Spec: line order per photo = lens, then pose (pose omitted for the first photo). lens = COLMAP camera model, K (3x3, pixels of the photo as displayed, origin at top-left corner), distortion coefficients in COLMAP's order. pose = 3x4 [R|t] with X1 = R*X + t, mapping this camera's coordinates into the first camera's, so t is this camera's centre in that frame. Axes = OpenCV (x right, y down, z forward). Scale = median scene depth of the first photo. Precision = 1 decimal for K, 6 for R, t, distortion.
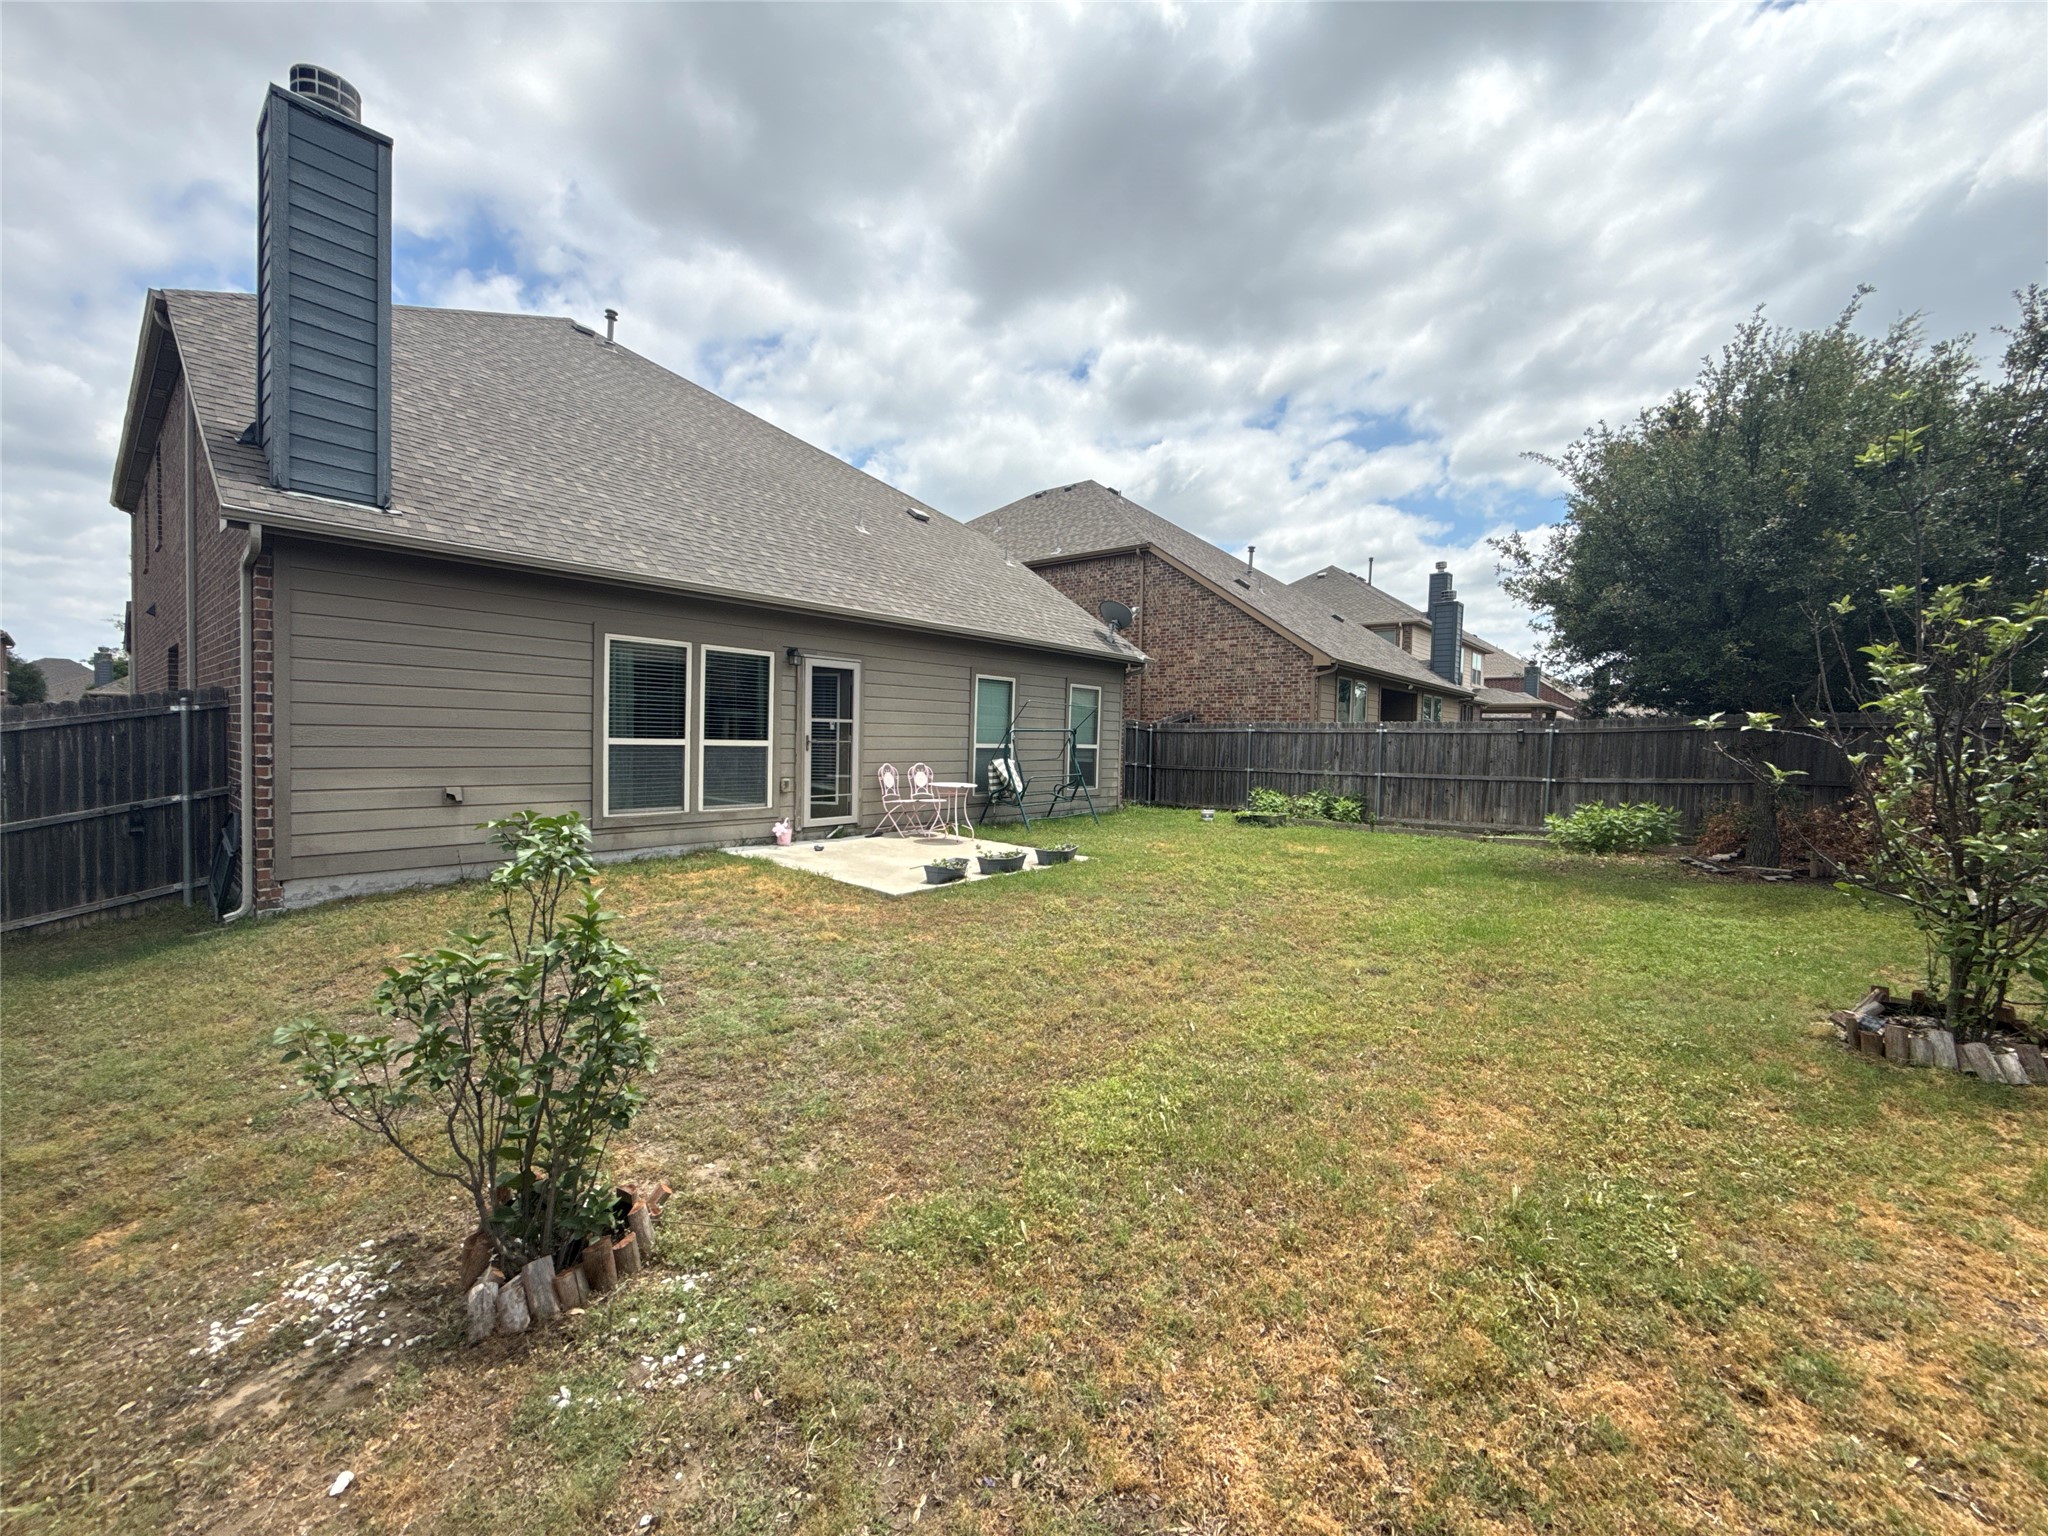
lens RADIAL K [[814.0, 0, 1024.2], [0, 814.0, 766.4], [0, 0, 1]] dist [0.001052, -0.000274]
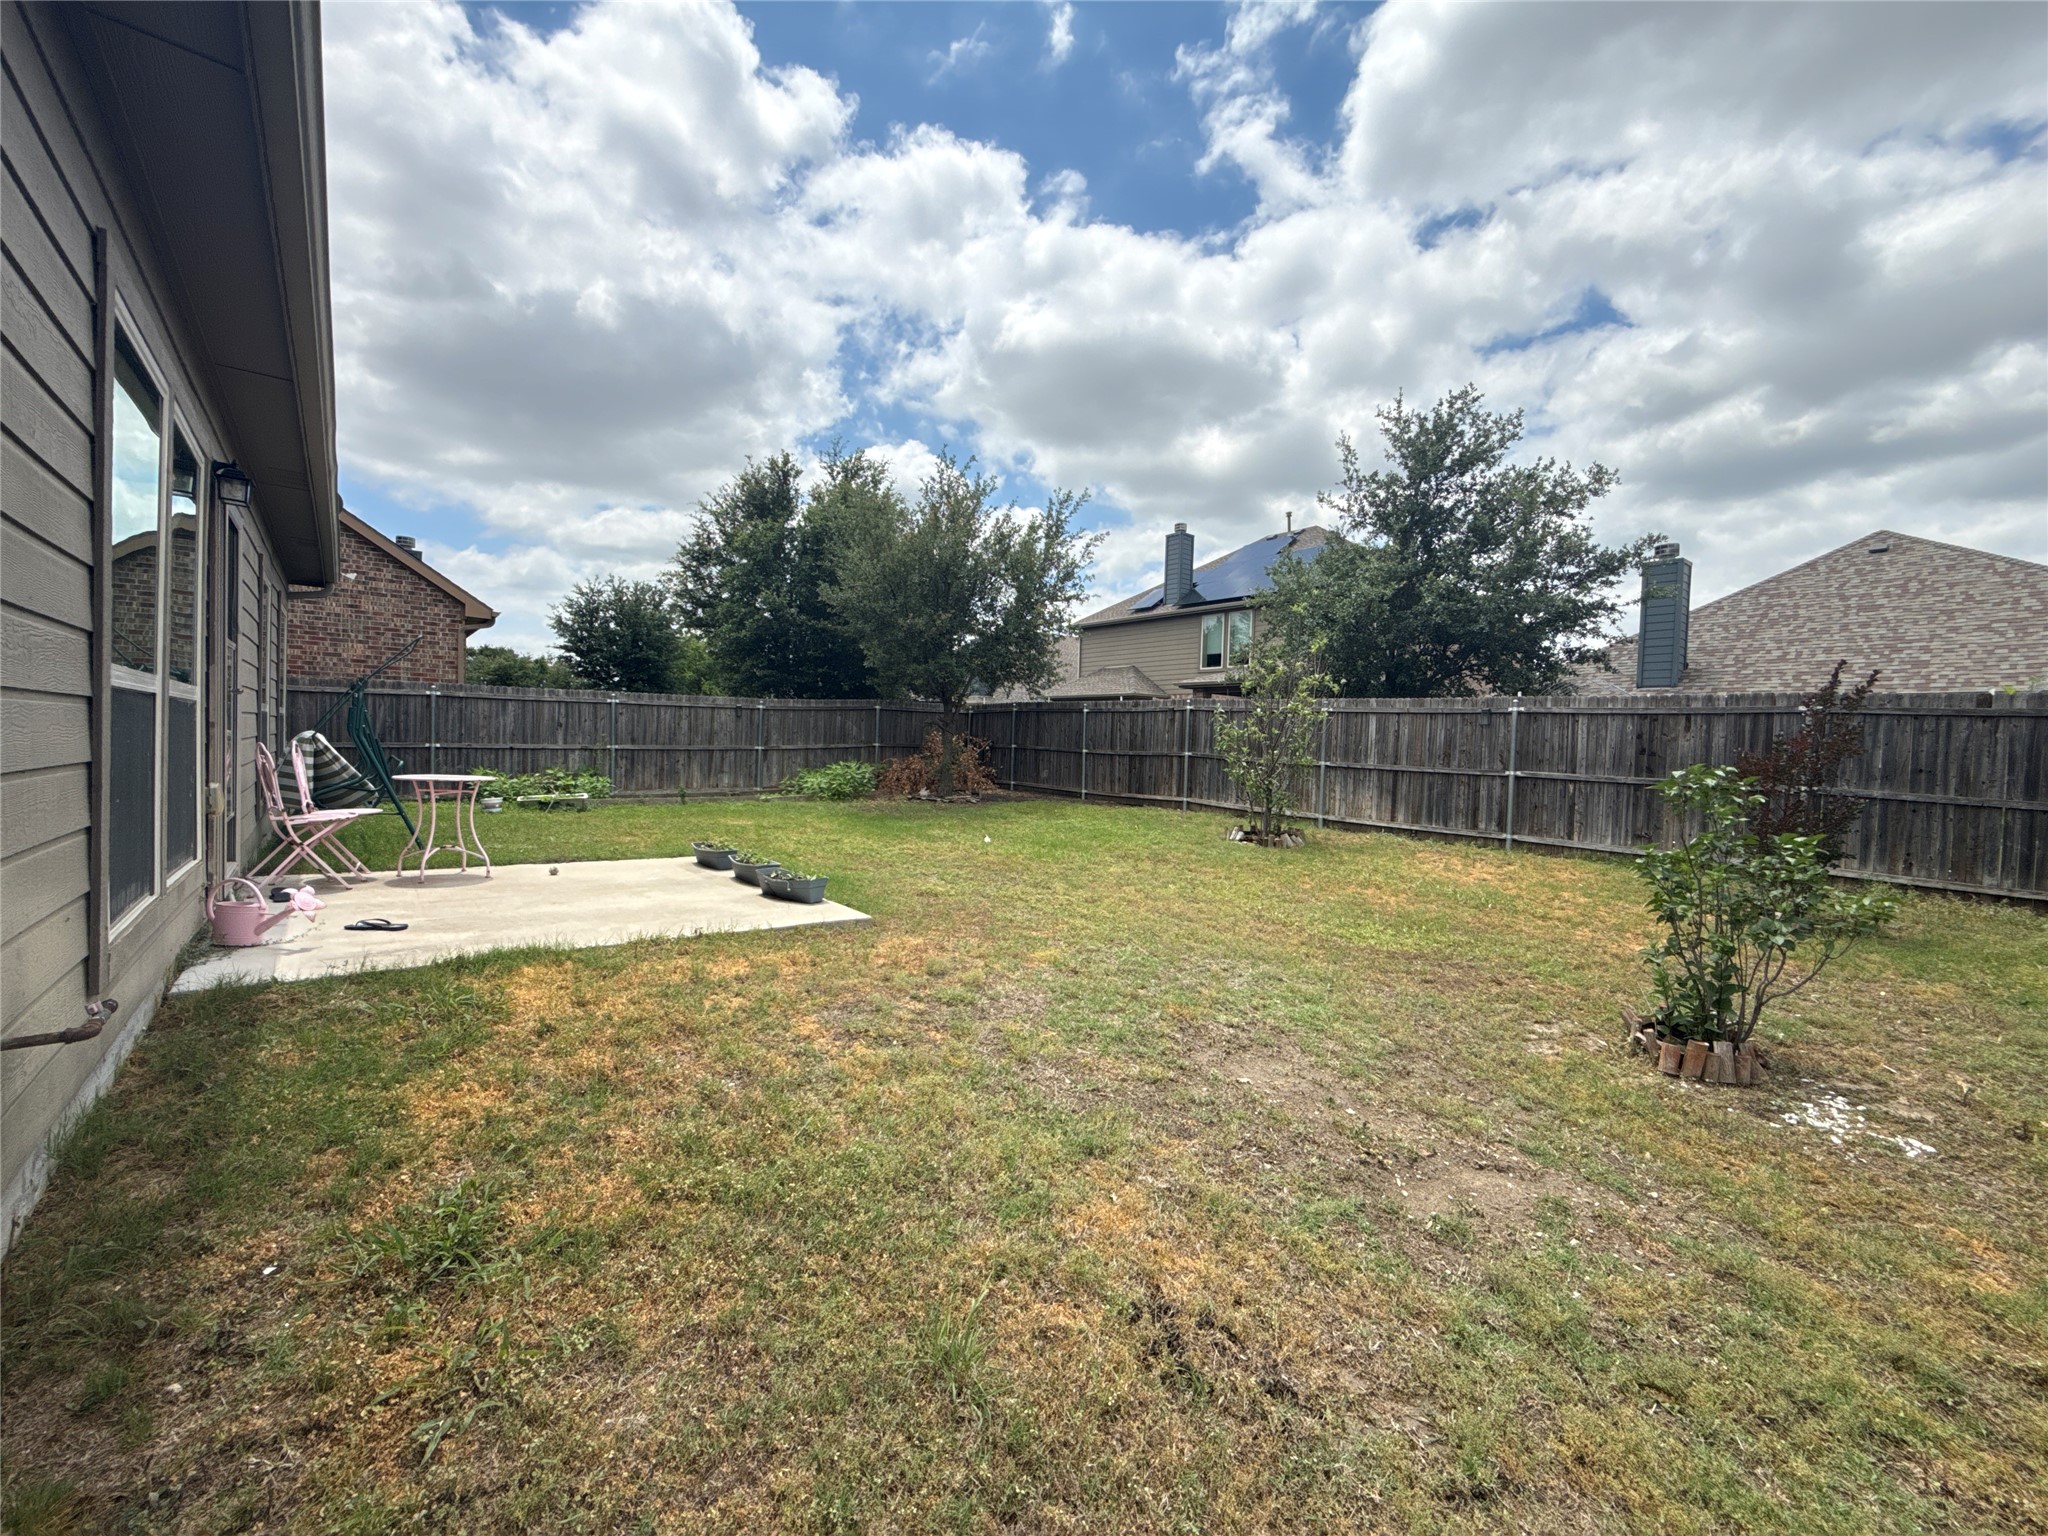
lens RADIAL K [[814.0, 0, 1024.2], [0, 814.0, 766.4], [0, 0, 1]] dist [0.001052, -0.000274]
pose [[0.173873, -0.046415, 0.983674, -0.429413], [0.011334, 0.998917, 0.045131, -0.004767], [-0.984703, 0.003302, 0.174210, 0.372886]]
